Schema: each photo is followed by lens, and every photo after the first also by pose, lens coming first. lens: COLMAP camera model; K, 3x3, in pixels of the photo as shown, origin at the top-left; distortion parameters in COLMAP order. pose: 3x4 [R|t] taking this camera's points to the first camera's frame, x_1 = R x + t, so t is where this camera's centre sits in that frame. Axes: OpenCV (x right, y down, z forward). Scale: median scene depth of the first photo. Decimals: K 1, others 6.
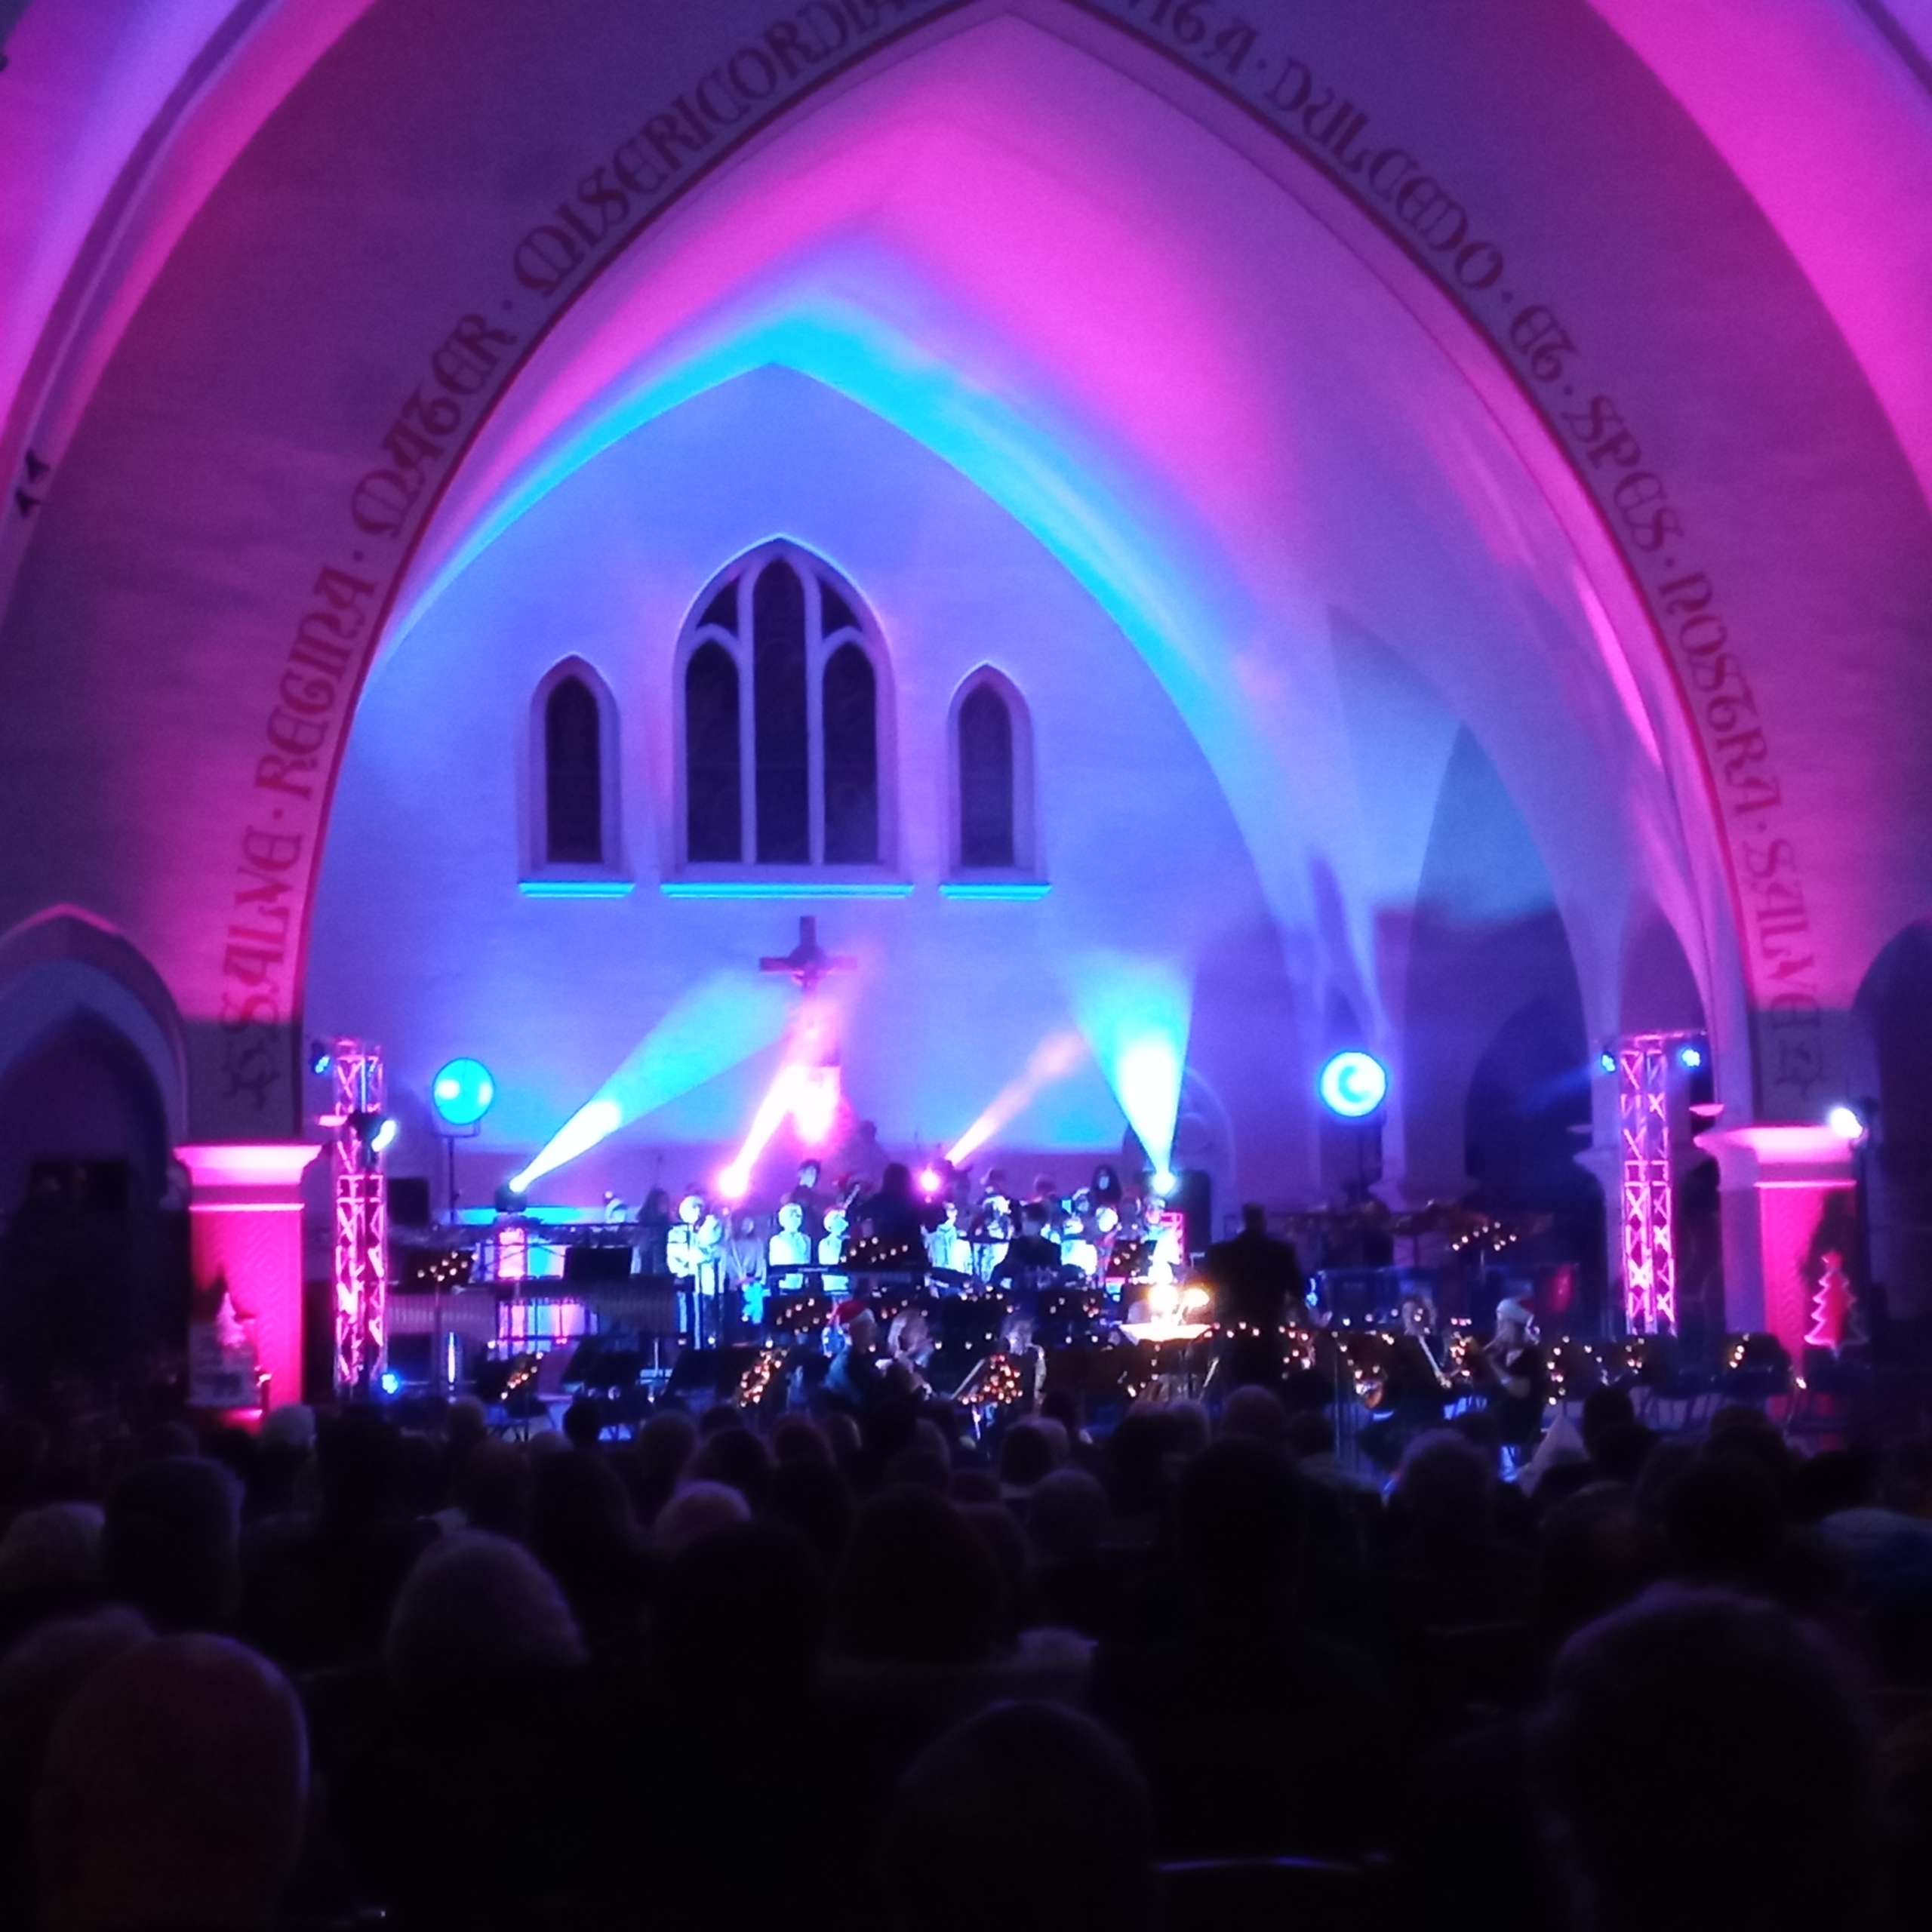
lens RADIAL K [[3426.9, 0, 966.5], [0, 3426.9, 965.2], [0, 0, 1]] dist [0.032356, 0.000000]
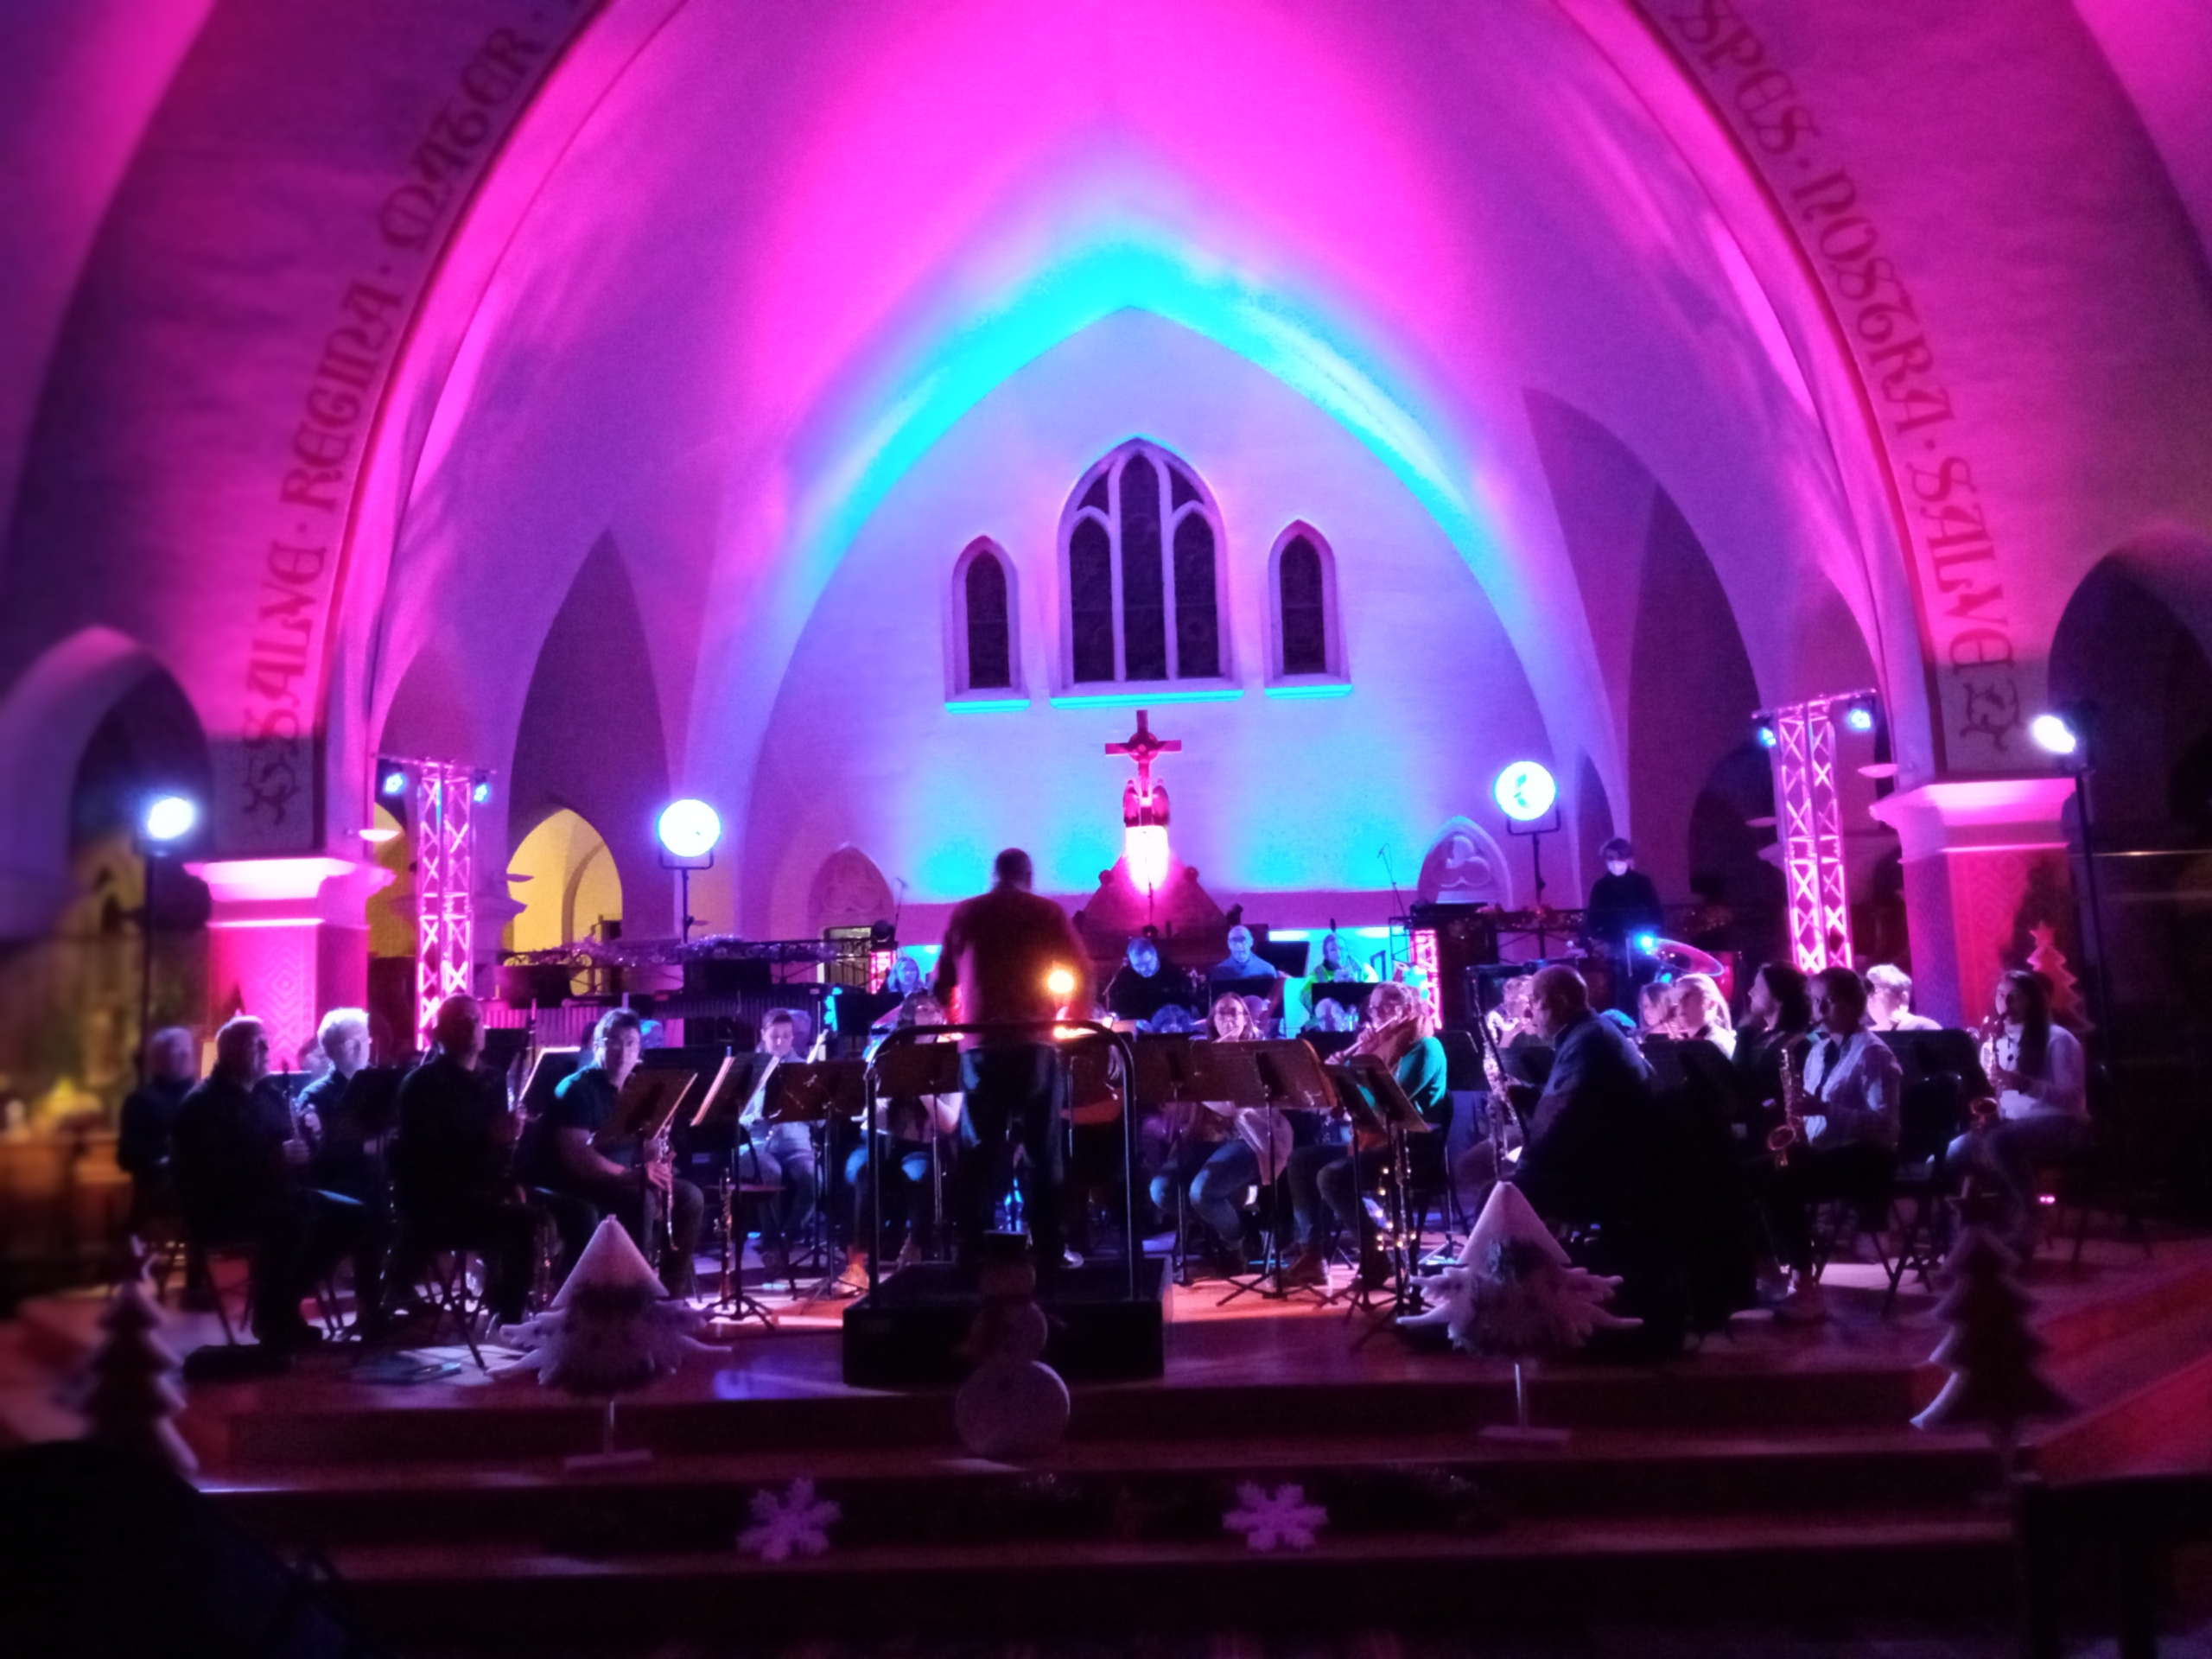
lens RADIAL K [[1726.4, 0, 1101.5], [0, 1726.4, 835.2], [0, 0, 1]] dist [0.004038, -0.022509]
pose [[0.970095, -0.044942, -0.238529, 0.126442], [0.043069, 0.998987, -0.013060, 0.055794], [0.238875, 0.002397, 0.971047, 0.519378]]
